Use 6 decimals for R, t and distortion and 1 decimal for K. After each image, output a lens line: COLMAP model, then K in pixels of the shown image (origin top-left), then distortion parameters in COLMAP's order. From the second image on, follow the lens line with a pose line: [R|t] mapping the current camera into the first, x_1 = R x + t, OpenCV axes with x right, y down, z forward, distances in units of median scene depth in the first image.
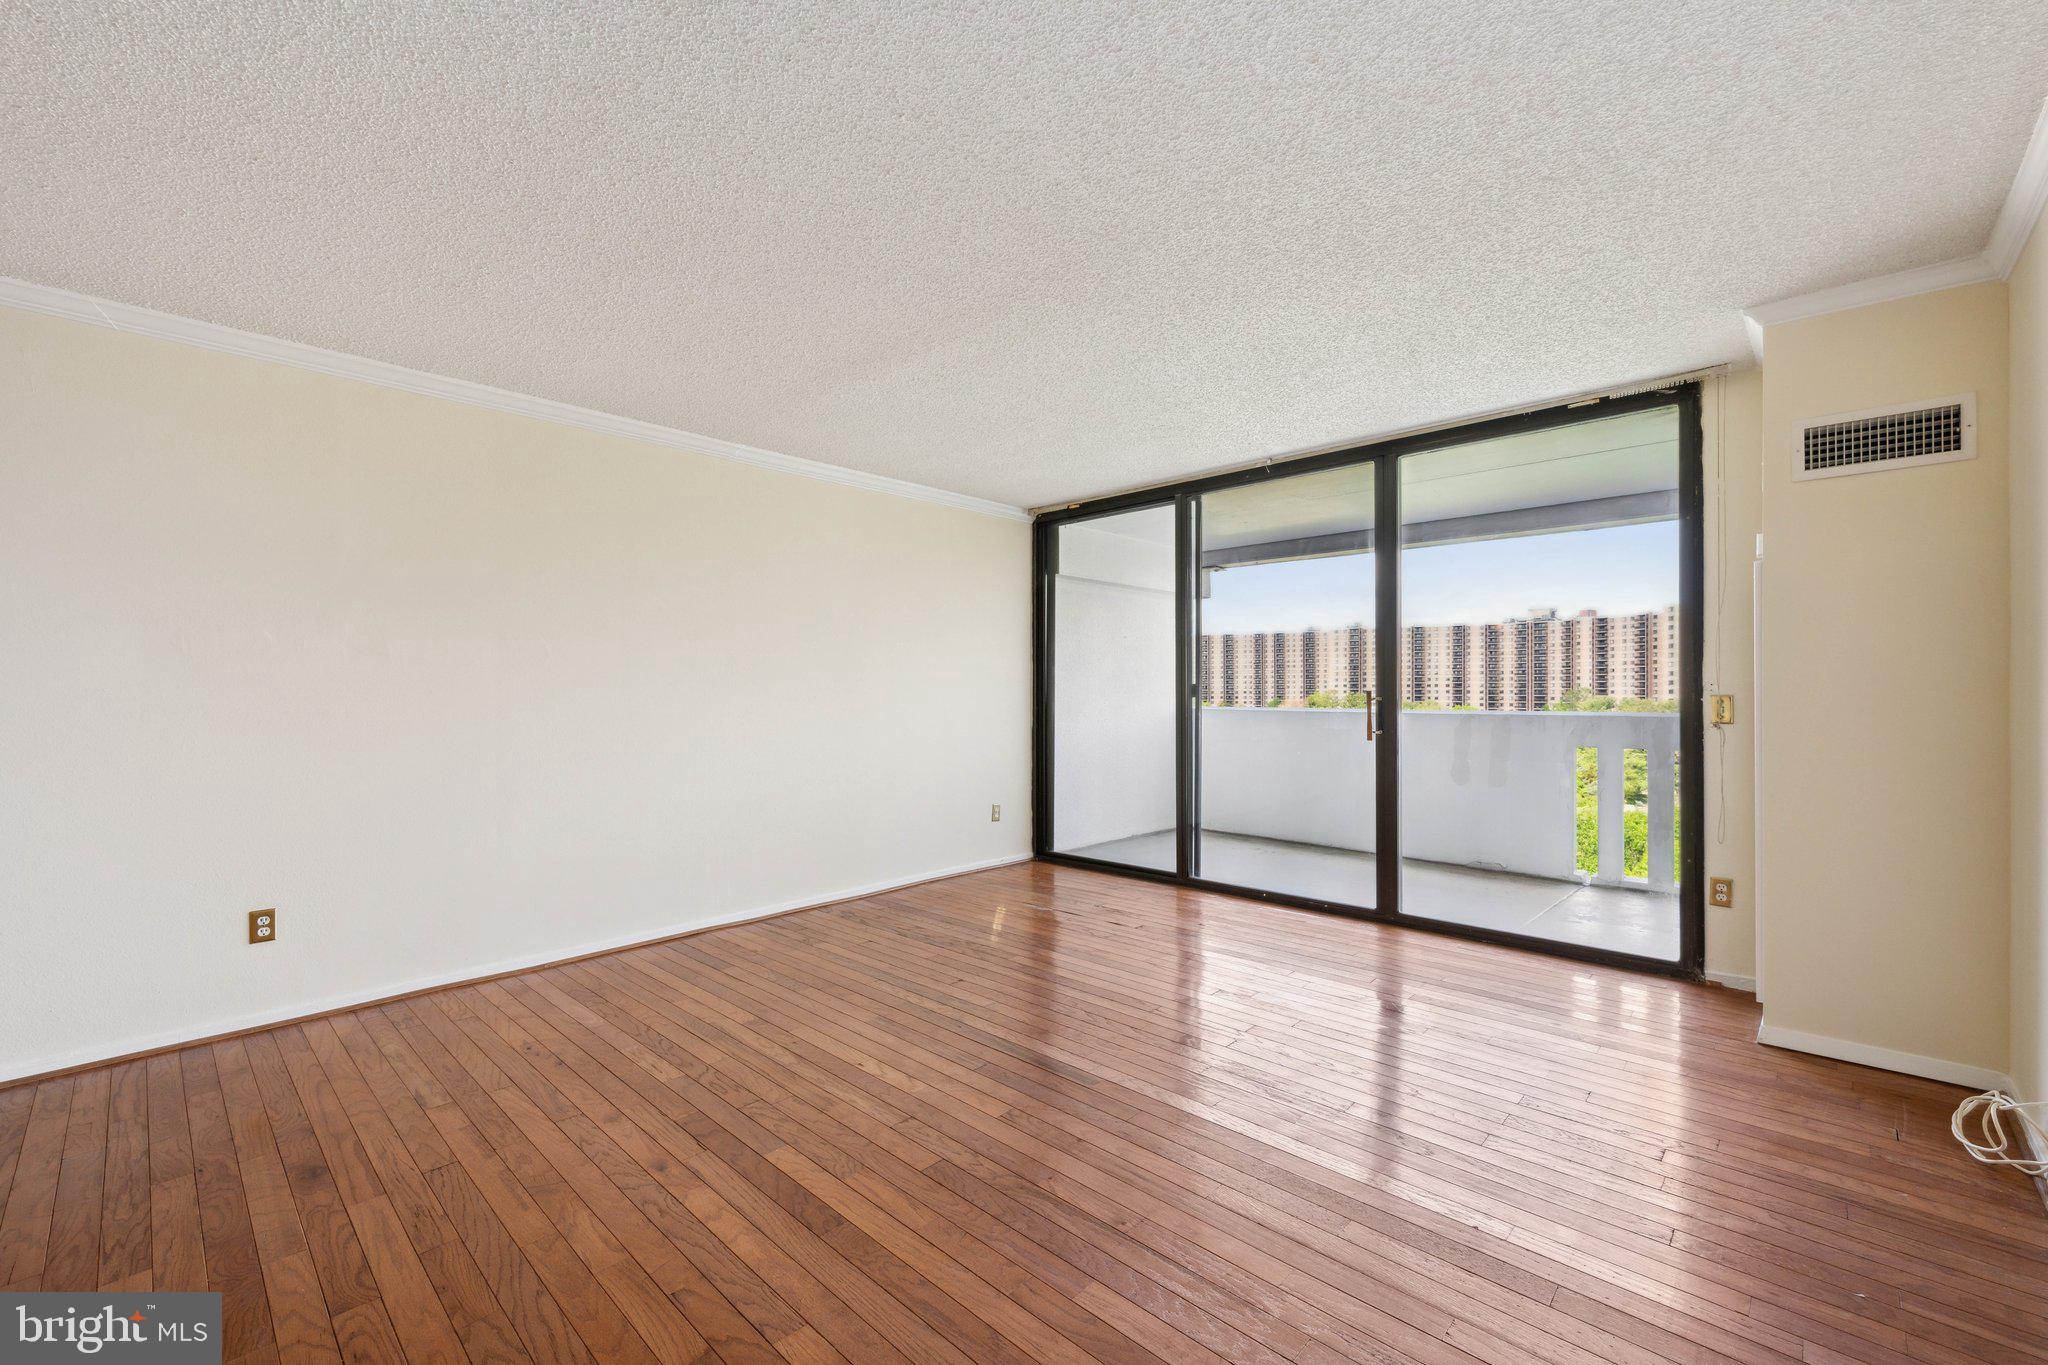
lens RADIAL K [[859.3, 0, 1024.0], [0, 859.3, 682.5], [0, 0, 1]] dist [0.000453, 0.000004]
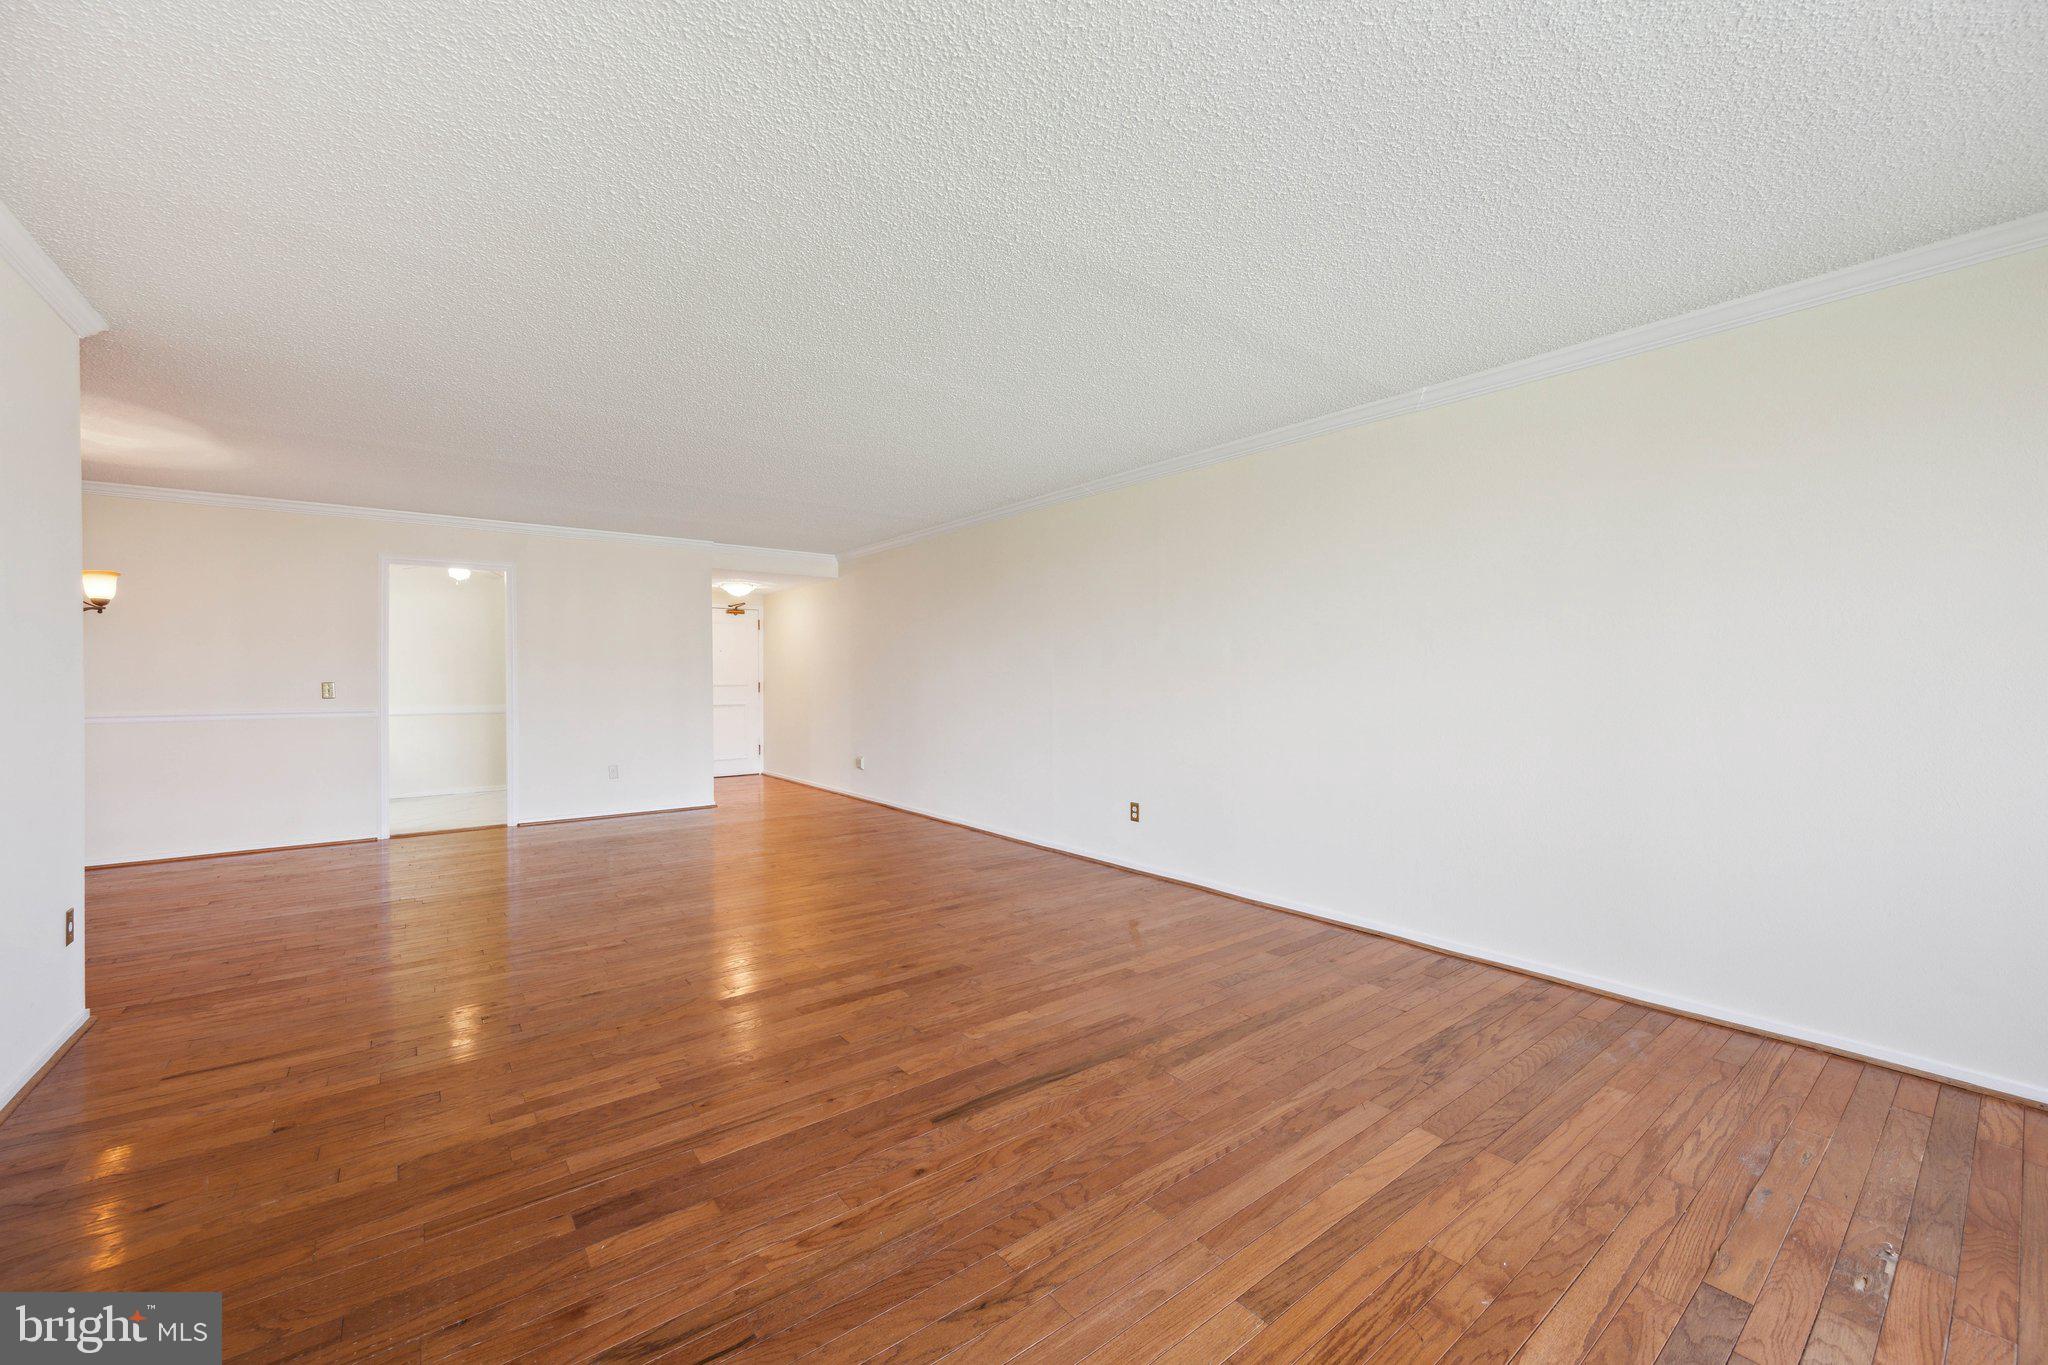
lens RADIAL K [[799.5, 0, 1027.8], [0, 799.5, 676.6], [0, 0, 1]] dist [0.002268, 0.000314]
pose [[-0.147047, 0.005597, -0.989114, 0.645385], [0.009021, 0.999950, 0.004317, 0.002499], [0.989088, -0.008288, -0.147090, 0.899173]]
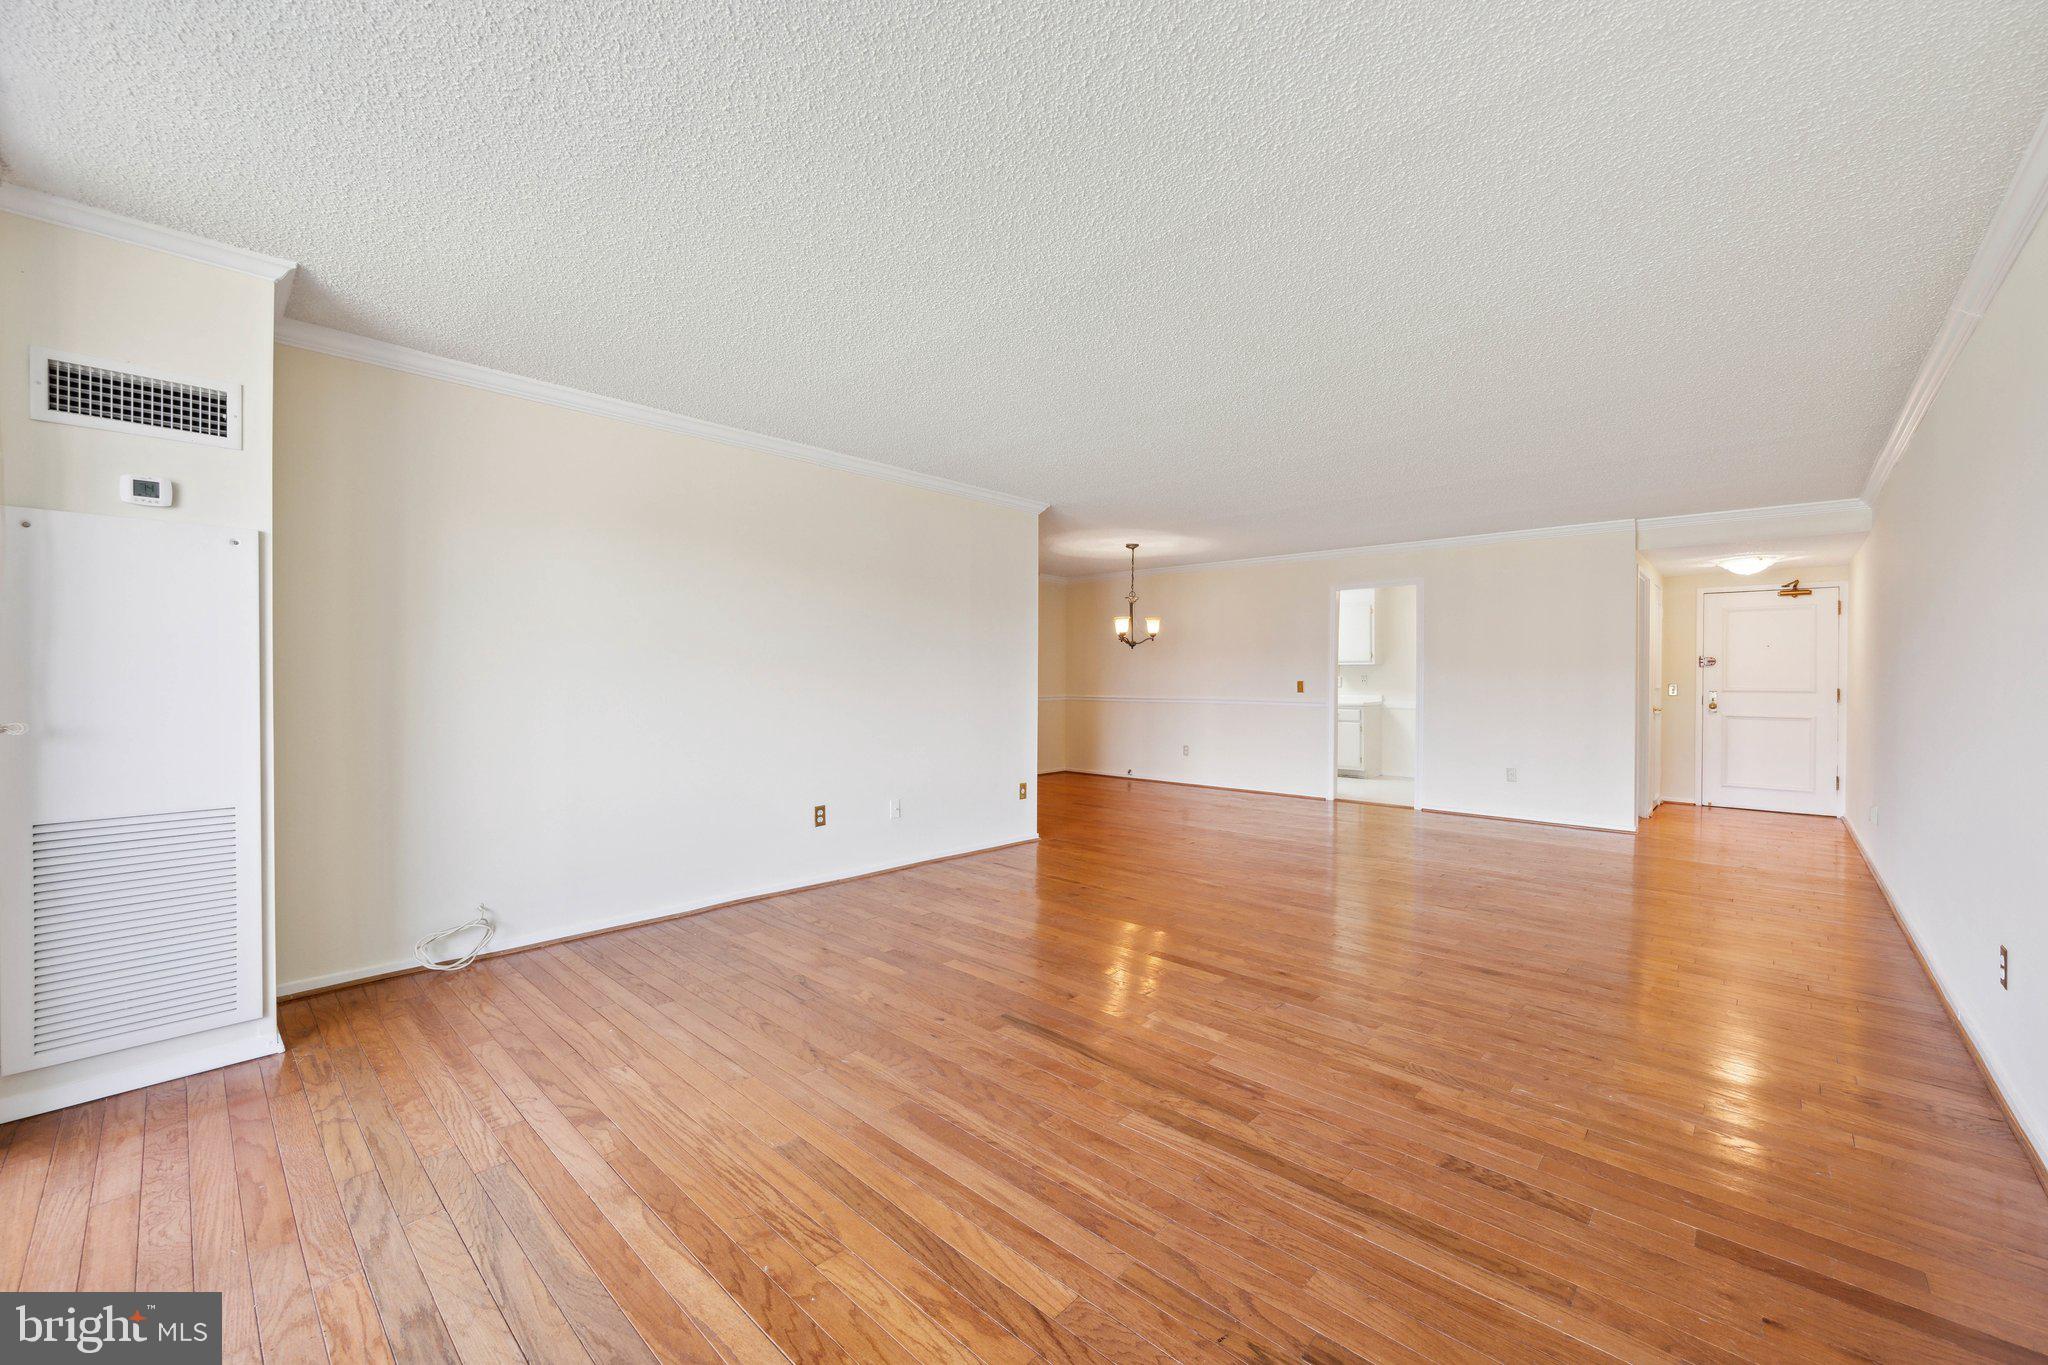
lens RADIAL K [[799.5, 0, 1027.8], [0, 799.5, 676.6], [0, 0, 1]] dist [0.002268, 0.000314]
pose [[-0.999743, -0.000639, -0.022643, 0.051598], [-0.000482, 0.999976, -0.006945, 0.011988], [0.022647, -0.006932, -0.999719, 1.529806]]
